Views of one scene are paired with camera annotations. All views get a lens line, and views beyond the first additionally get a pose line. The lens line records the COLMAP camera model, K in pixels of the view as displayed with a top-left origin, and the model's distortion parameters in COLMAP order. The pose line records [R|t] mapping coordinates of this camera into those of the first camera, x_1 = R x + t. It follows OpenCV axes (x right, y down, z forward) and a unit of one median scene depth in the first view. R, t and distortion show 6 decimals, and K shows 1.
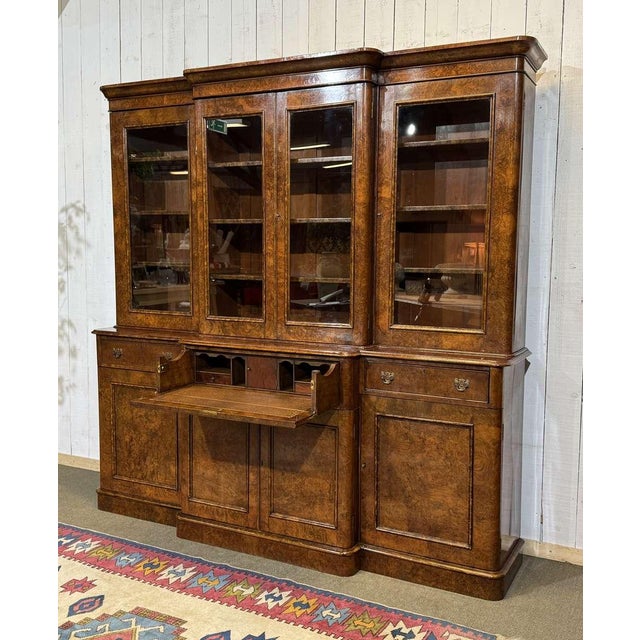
lens RADIAL K [[721.4, 0, 320.2], [0, 721.4, 314.7], [0, 0, 1]] dist [0.062780, 0.000000]
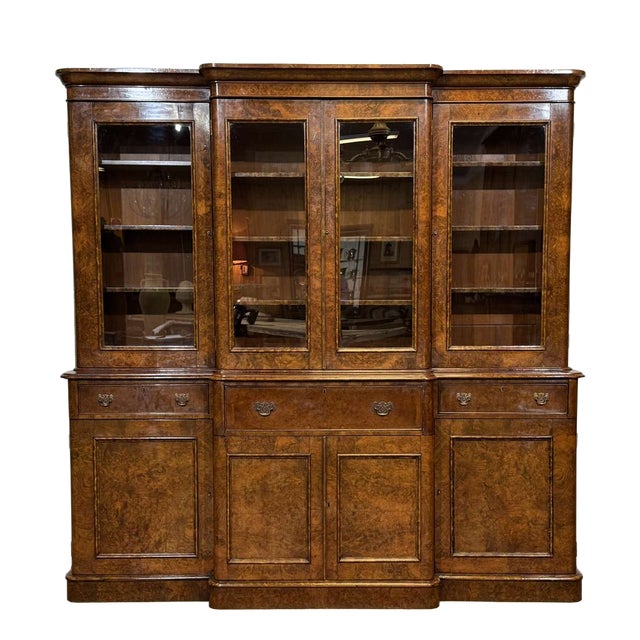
lens RADIAL K [[934.7, 0, 334.8], [0, 934.7, 344.4], [0, 0, 1]] dist [0.069351, 0.000000]
pose [[0.888800, -0.039974, 0.456549, -0.616308], [0.049938, 0.998704, -0.009775, 0.016134], [-0.455567, 0.031487, 0.889645, -0.057554]]
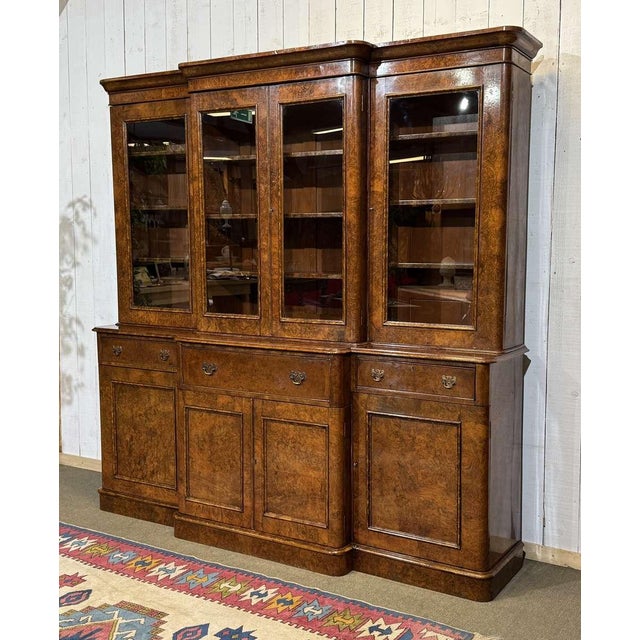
lens RADIAL K [[802.5, 0, 340.5], [0, 802.5, 315.5], [0, 0, 1]] dist [0.084147, 0.000000]
pose [[0.998317, -0.001743, -0.057965, 0.101737], [0.001893, 0.999995, 0.002530, 0.003222], [0.057960, -0.002636, 0.998315, -0.092061]]
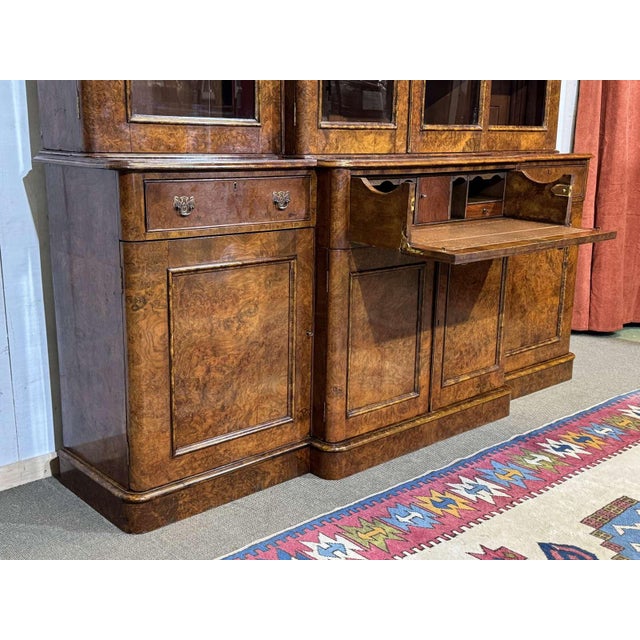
lens RADIAL K [[769.7, 0, 311.6], [0, 769.7, 339.0], [0, 0, 1]] dist [0.061258, 0.000000]
pose [[0.358172, -0.244463, 0.901083, -0.860234], [0.071848, 0.969468, 0.234457, 0.028219], [-0.930887, -0.019236, 0.364801, 0.852275]]
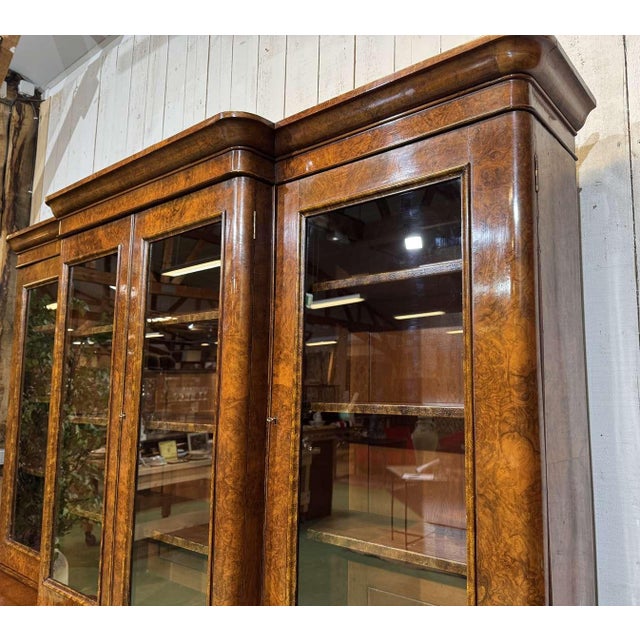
lens RADIAL K [[521.3, 0, 373.4], [0, 521.3, 323.9], [0, 0, 1]] dist [0.076516, -0.093962]
pose [[0.982331, -0.026281, -0.185297, 0.218906], [-0.014618, 0.976291, -0.215969, -0.125113], [0.186580, 0.214861, 0.958657, 0.642355]]
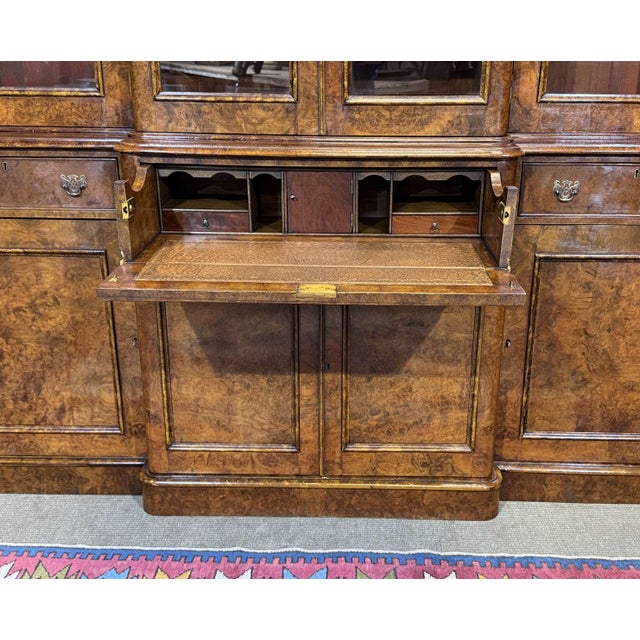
lens RADIAL K [[769.7, 0, 345.2], [0, 769.7, 329.8], [0, 0, 1]] dist [0.061258, 0.000000]
pose [[0.893062, -0.155311, 0.422278, -0.319236], [0.038072, 0.961253, 0.273026, 0.019044], [-0.448320, -0.227752, 0.864372, 0.504925]]
